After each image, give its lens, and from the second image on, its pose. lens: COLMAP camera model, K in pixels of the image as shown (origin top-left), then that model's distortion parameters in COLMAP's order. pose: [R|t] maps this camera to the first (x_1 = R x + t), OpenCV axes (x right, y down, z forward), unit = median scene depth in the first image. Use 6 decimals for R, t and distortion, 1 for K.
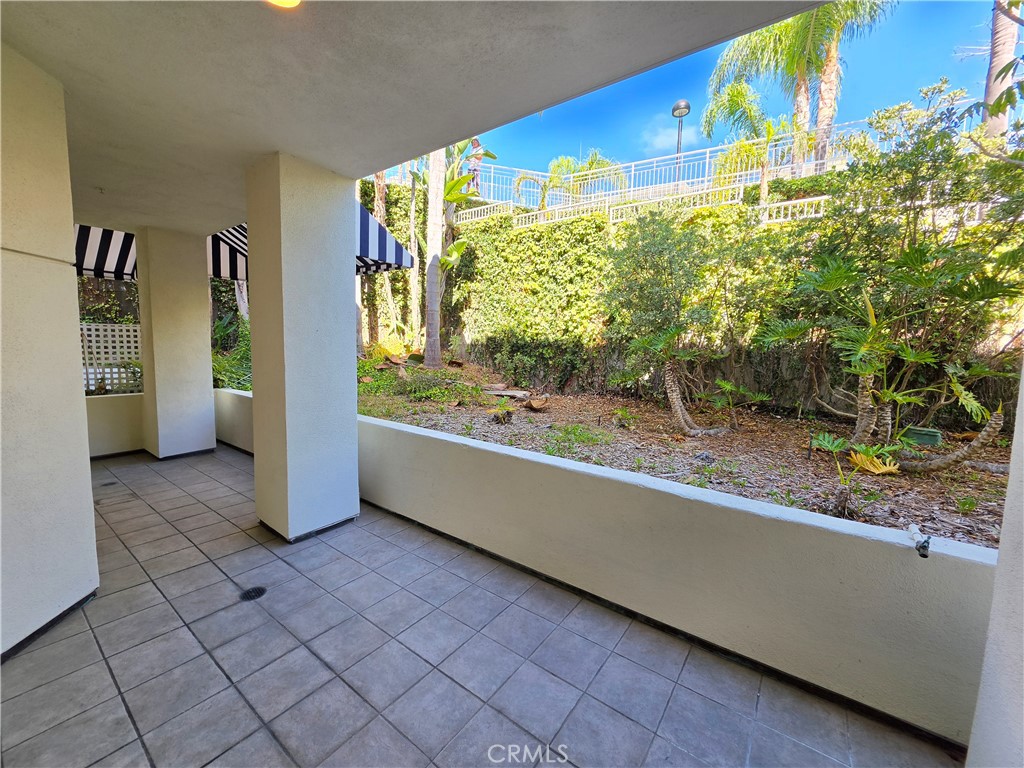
lens RADIAL K [[411.2, 0, 508.6], [0, 411.2, 386.3], [0, 0, 1]] dist [0.001841, -0.000360]
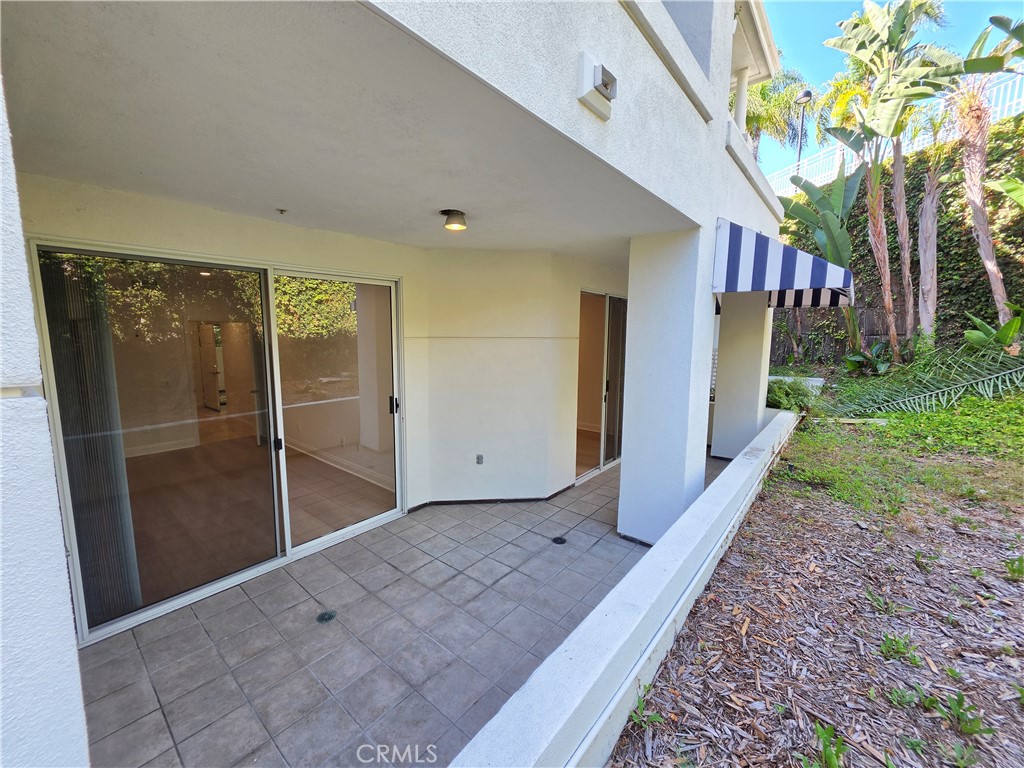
lens RADIAL K [[411.2, 0, 511.6], [0, 411.2, 385.0], [0, 0, 1]] dist [0.001841, -0.000360]
pose [[-0.051517, 0.109081, -0.992697, 0.516316], [-0.108128, 0.987564, 0.114129, -0.143955], [0.992801, 0.113218, -0.039081, 0.467006]]
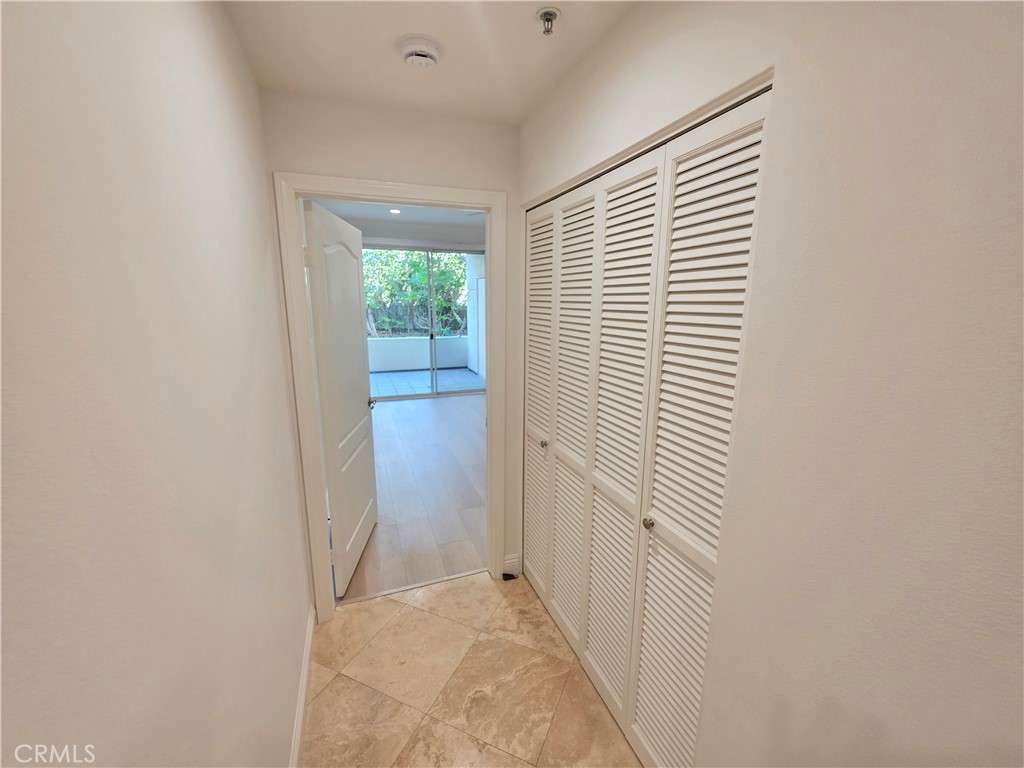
lens RADIAL K [[411.2, 0, 512.7], [0, 411.2, 383.4], [0, 0, 1]] dist [0.001841, -0.000360]
pose [[0.536937, -0.180654, 0.824053, -1.391722], [0.091600, 0.983512, 0.155926, 0.079393], [-0.838635, -0.008239, 0.544632, -1.113708]]
